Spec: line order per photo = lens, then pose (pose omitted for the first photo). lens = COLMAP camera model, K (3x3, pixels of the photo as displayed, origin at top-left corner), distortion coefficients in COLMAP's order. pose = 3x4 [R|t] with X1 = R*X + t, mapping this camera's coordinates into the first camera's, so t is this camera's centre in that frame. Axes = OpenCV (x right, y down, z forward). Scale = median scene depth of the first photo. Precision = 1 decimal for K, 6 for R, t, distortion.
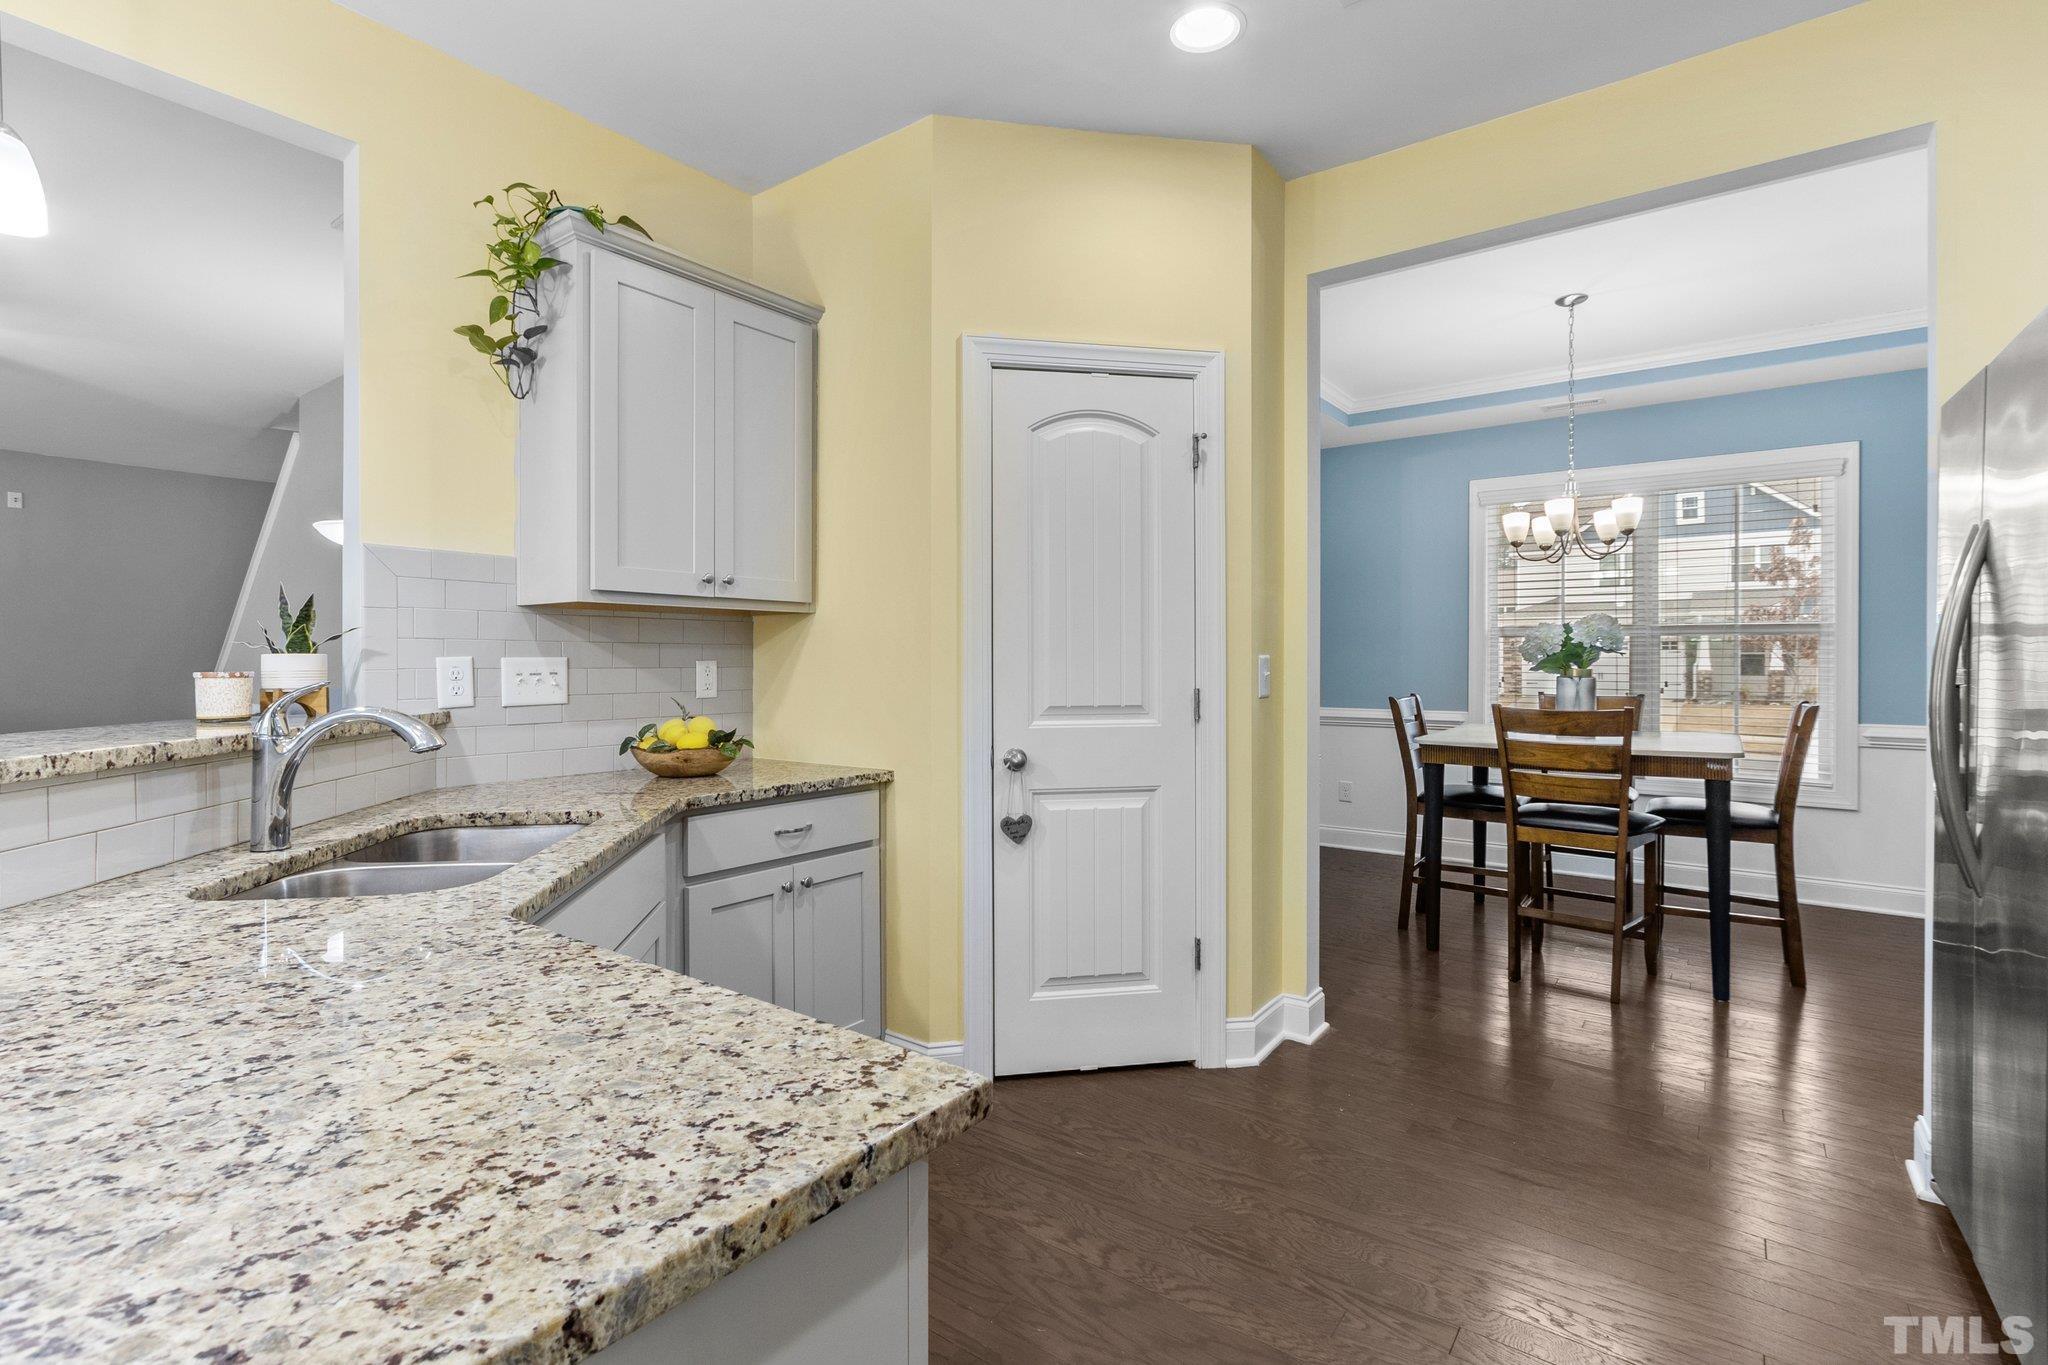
lens RADIAL K [[942.0, 0, 1023.1], [0, 942.0, 666.0], [0, 0, 1]] dist [0.001150, 0.000931]
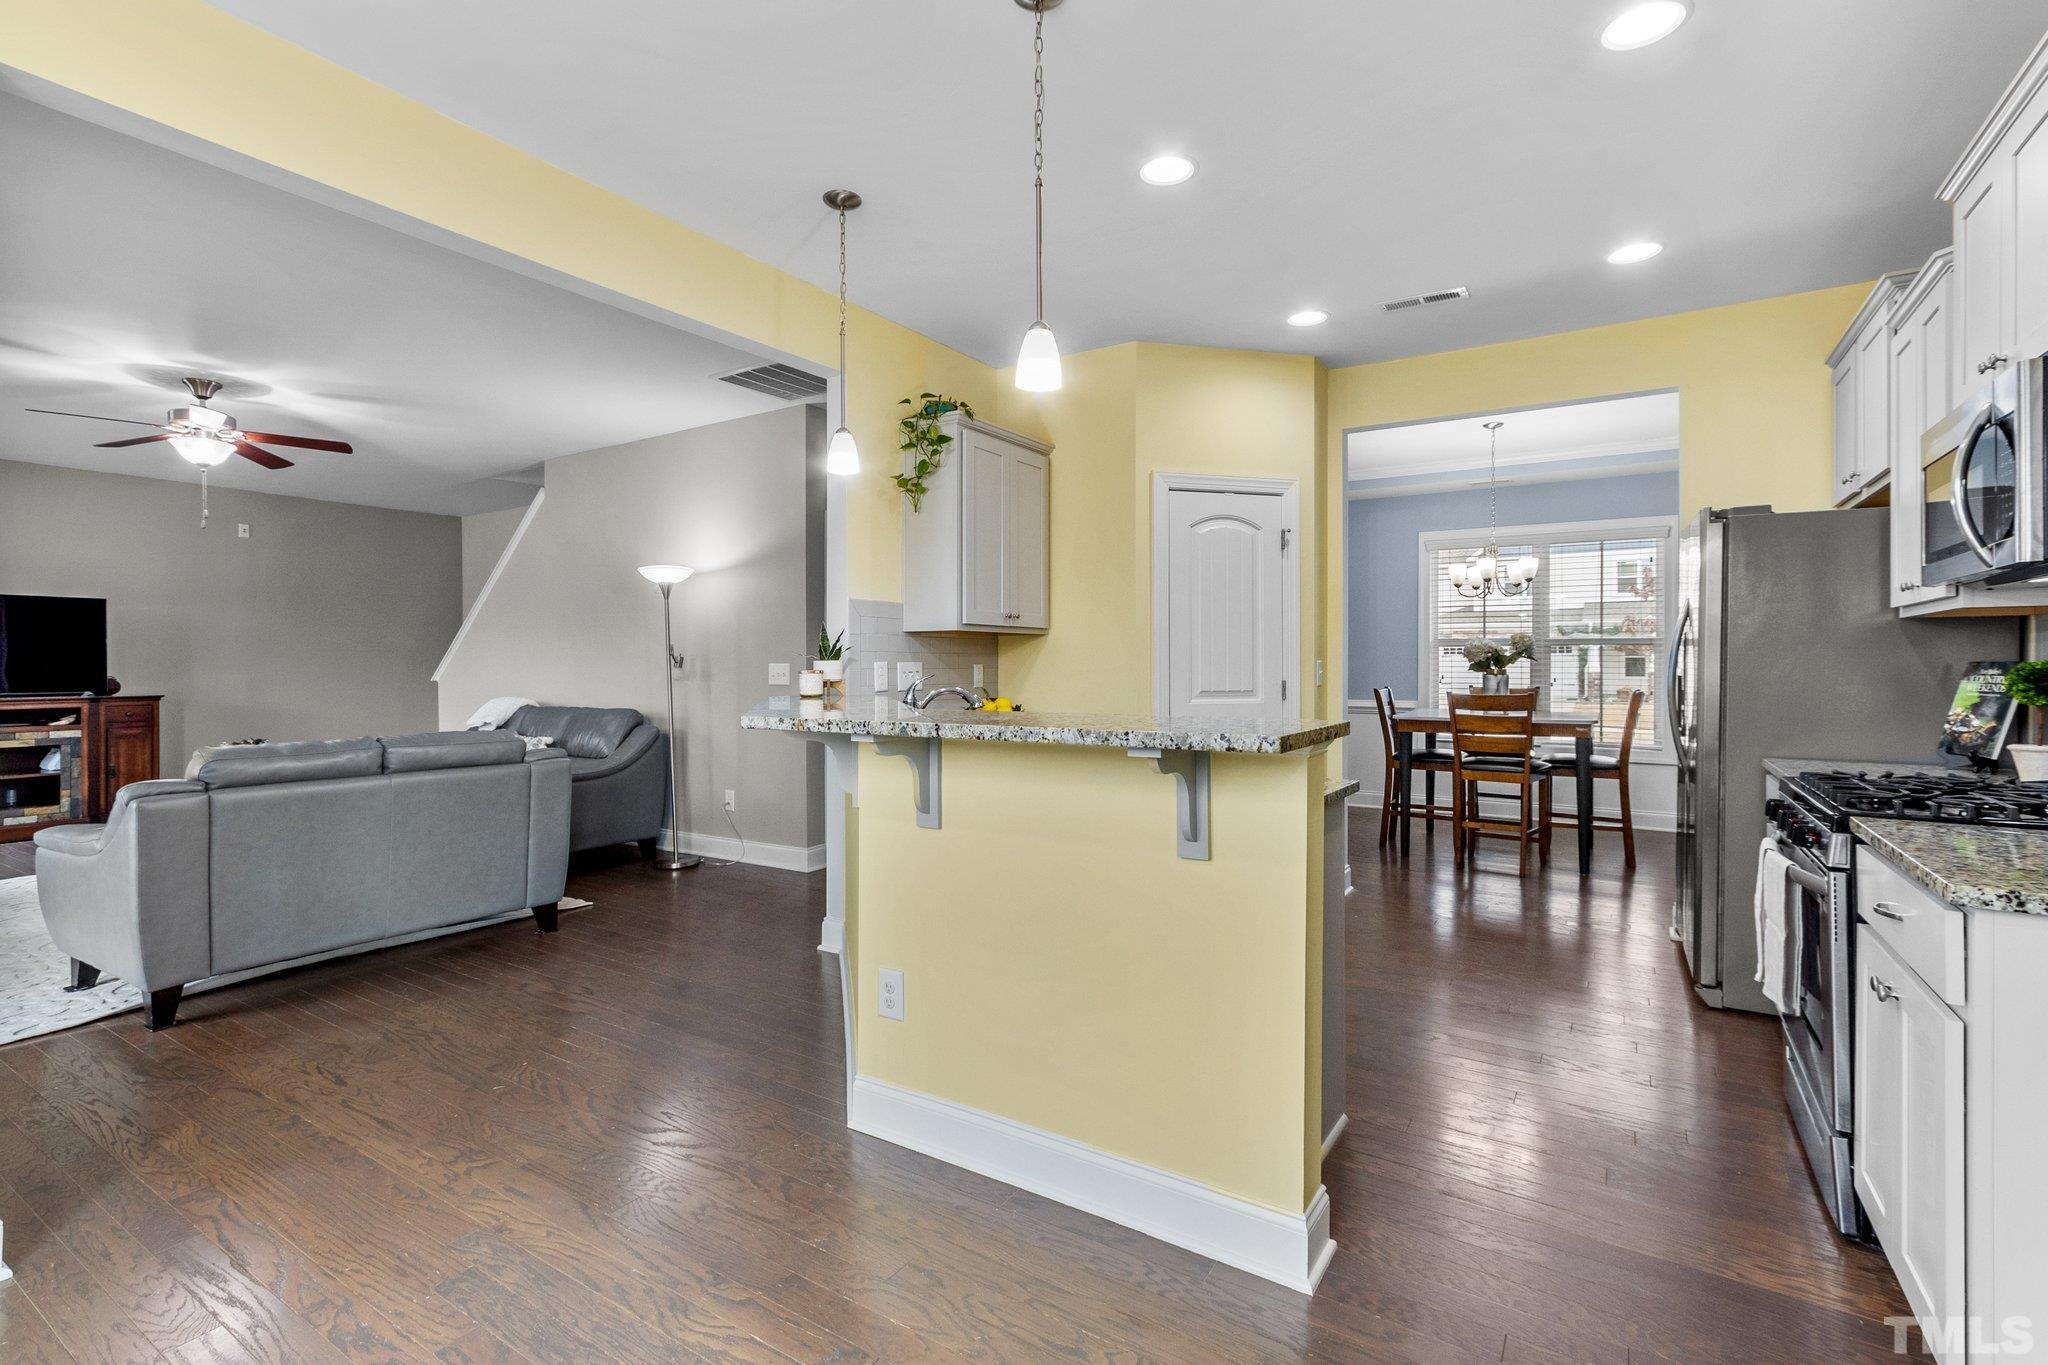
lens RADIAL K [[925.0, 0, 1024.1], [0, 925.0, 669.0], [0, 0, 1]] dist [0.002715, 0.000305]
pose [[0.997248, -0.001158, 0.074130, -0.313377], [0.001157, 0.999999, 0.000060, 0.002166], [-0.074130, 0.000026, 0.997249, -0.477310]]
